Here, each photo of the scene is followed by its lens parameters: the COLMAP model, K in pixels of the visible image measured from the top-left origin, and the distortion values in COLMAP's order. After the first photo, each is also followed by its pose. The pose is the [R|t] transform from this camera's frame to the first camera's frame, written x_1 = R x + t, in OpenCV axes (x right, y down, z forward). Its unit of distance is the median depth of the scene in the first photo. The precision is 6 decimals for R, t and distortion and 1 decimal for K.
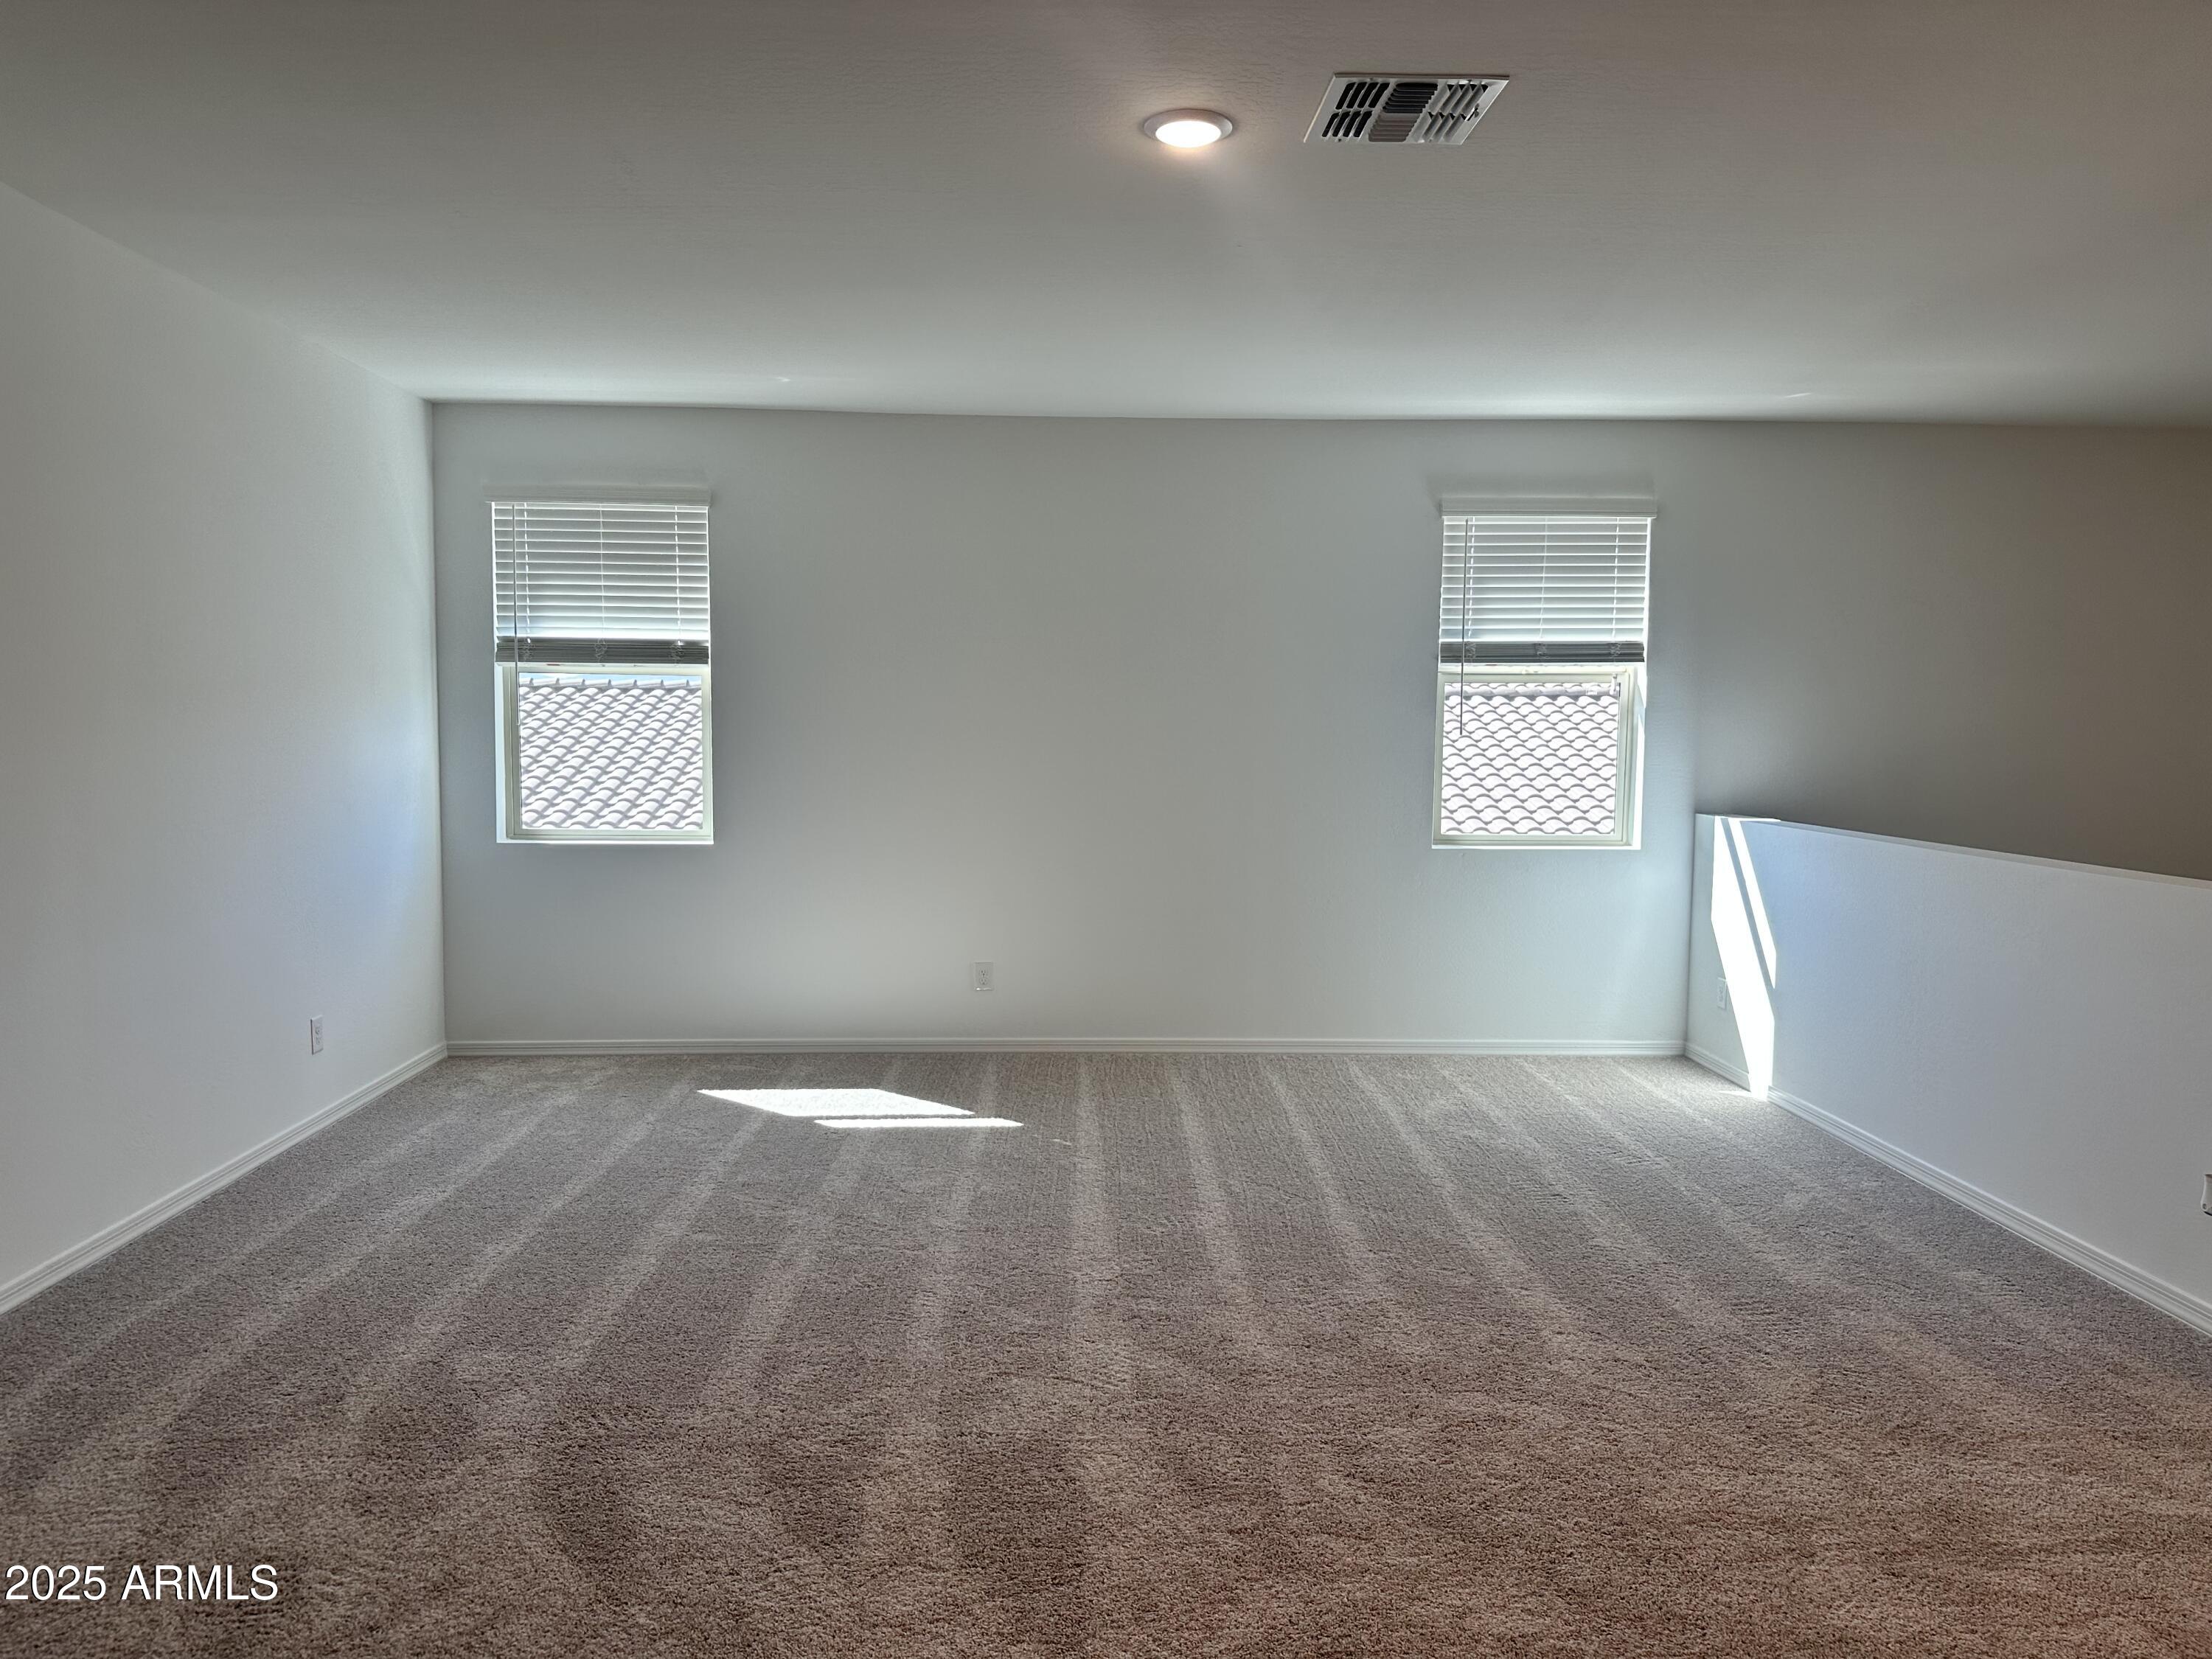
lens RADIAL K [[1534.6, 0, 1095.9], [0, 1534.6, 827.4], [0, 0, 1]] dist [0.127201, -0.204821]
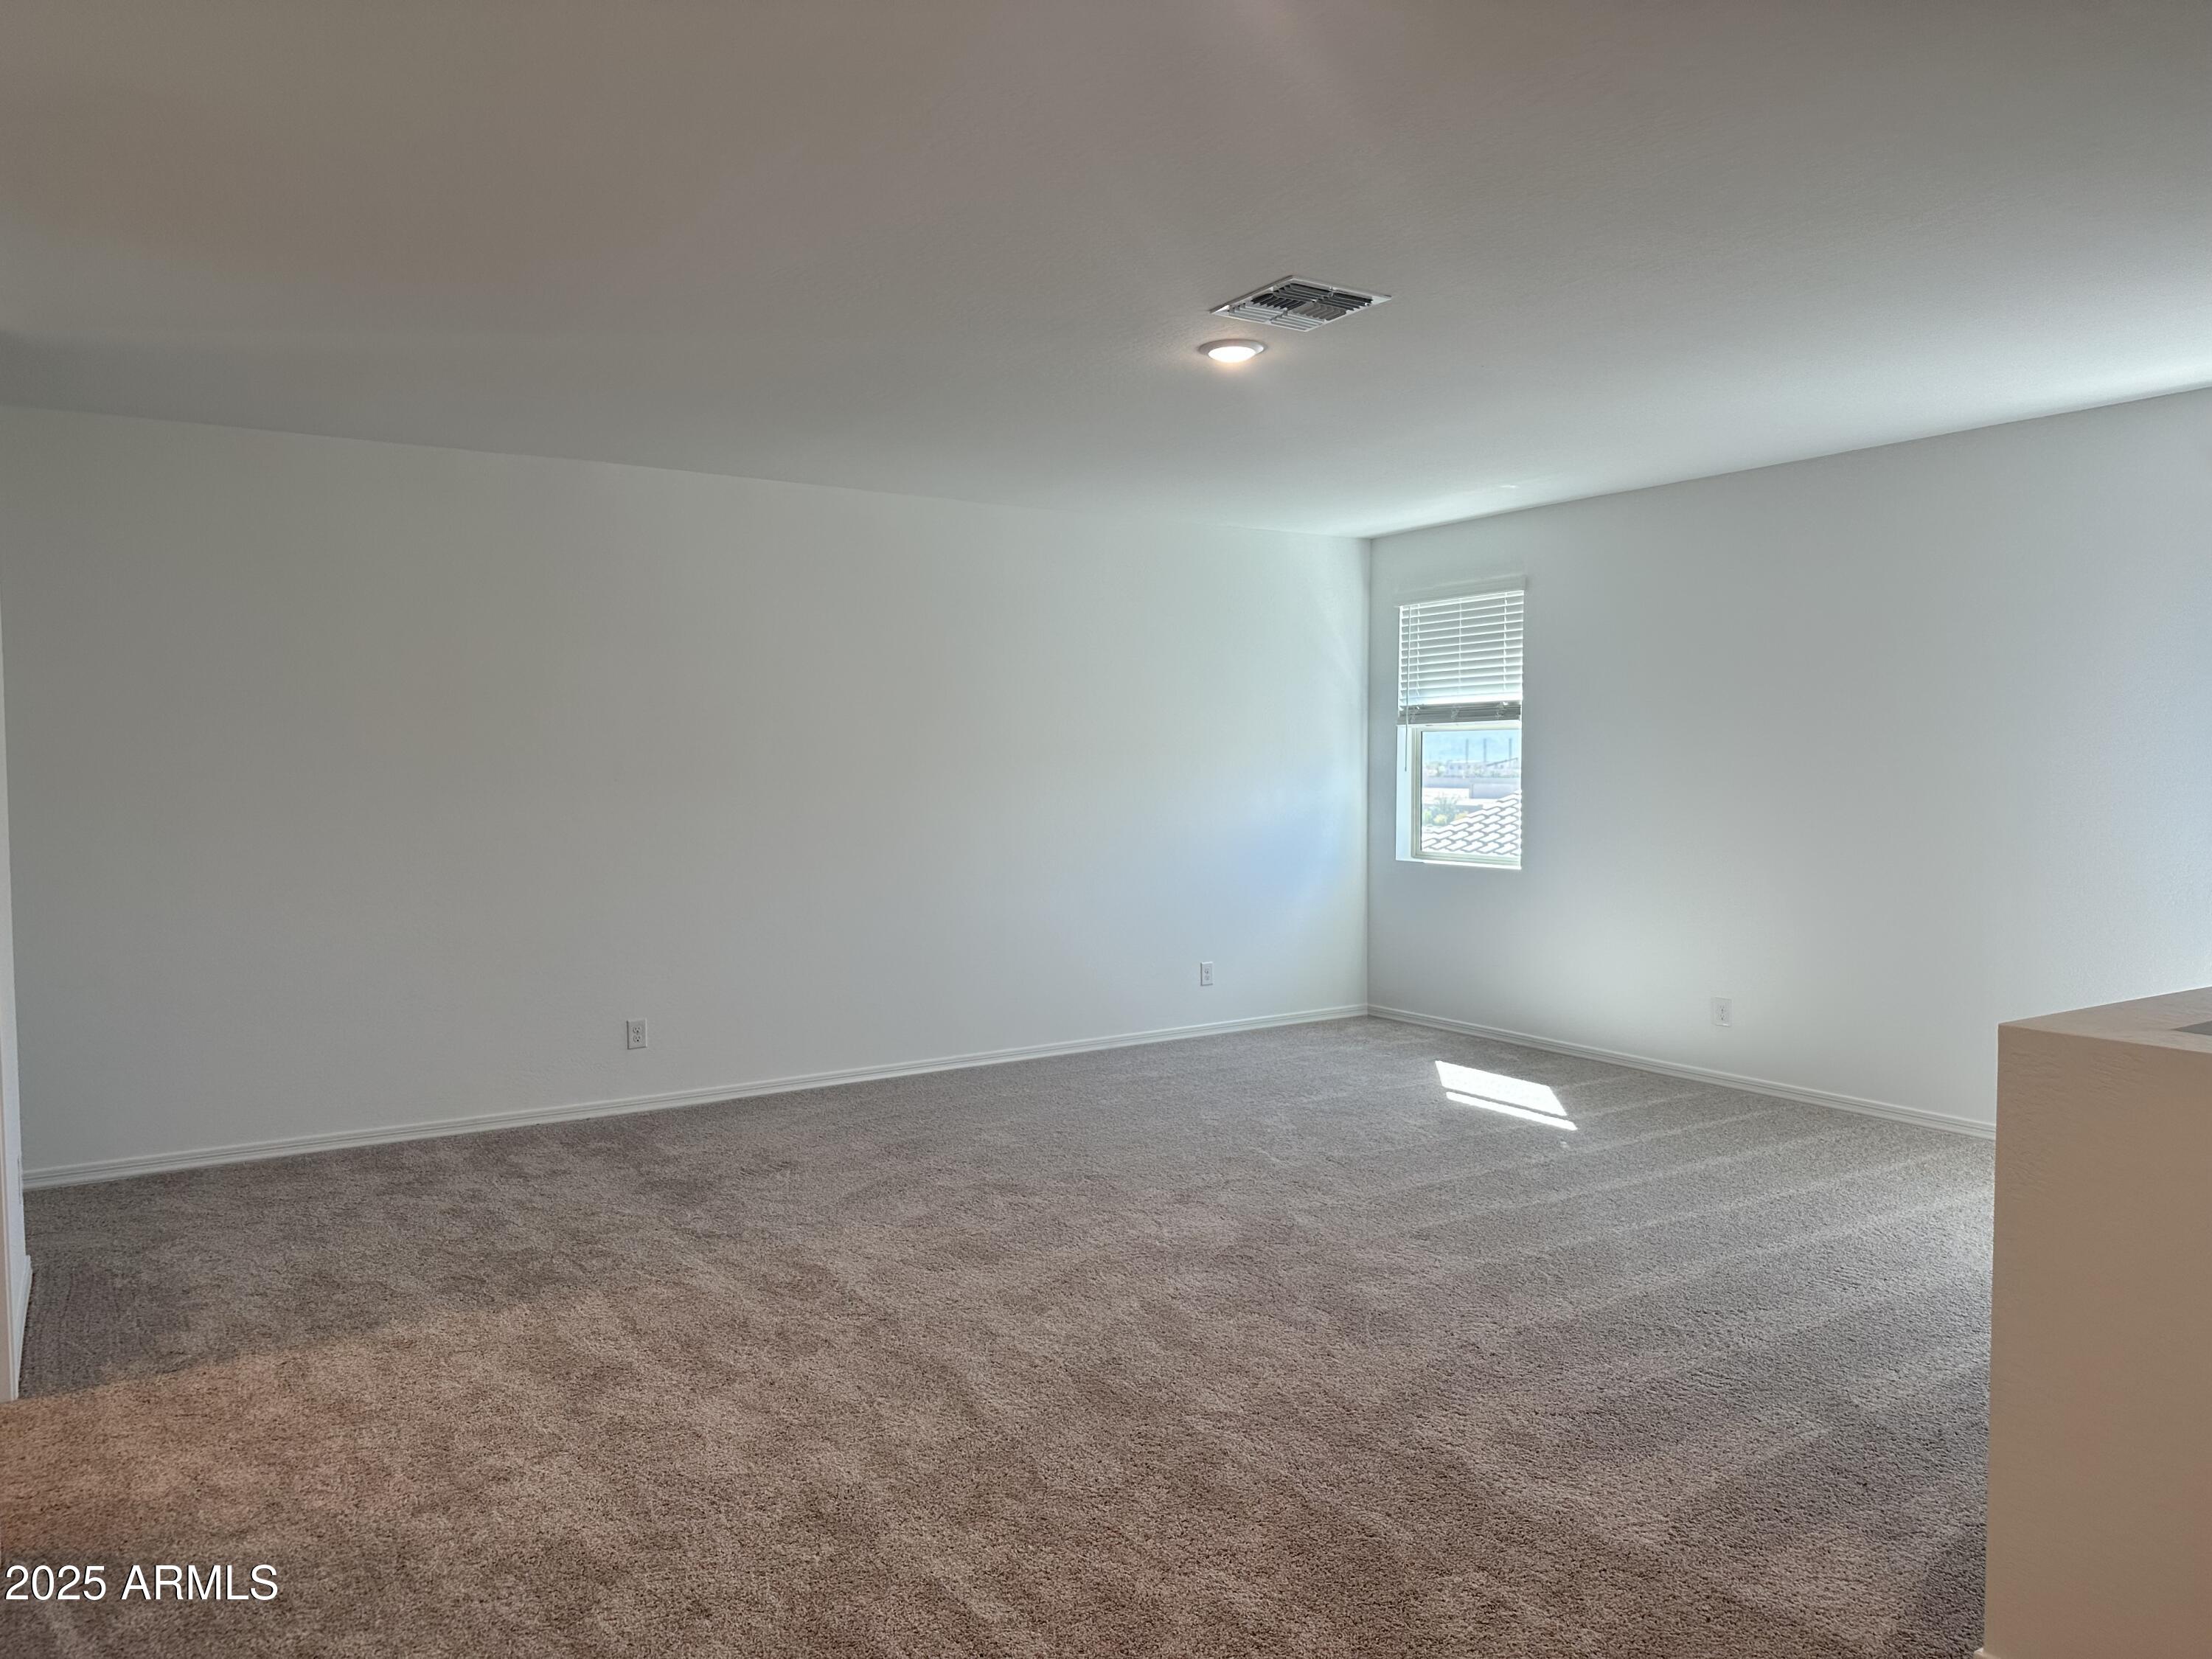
lens RADIAL K [[1534.6, 0, 1095.9], [0, 1534.6, 827.4], [0, 0, 1]] dist [0.127201, -0.204821]
pose [[0.509443, 0.026822, -0.860086, 0.624621], [-0.046793, 0.998899, 0.003435, -0.010456], [0.859231, 0.038496, 0.510137, 0.103117]]
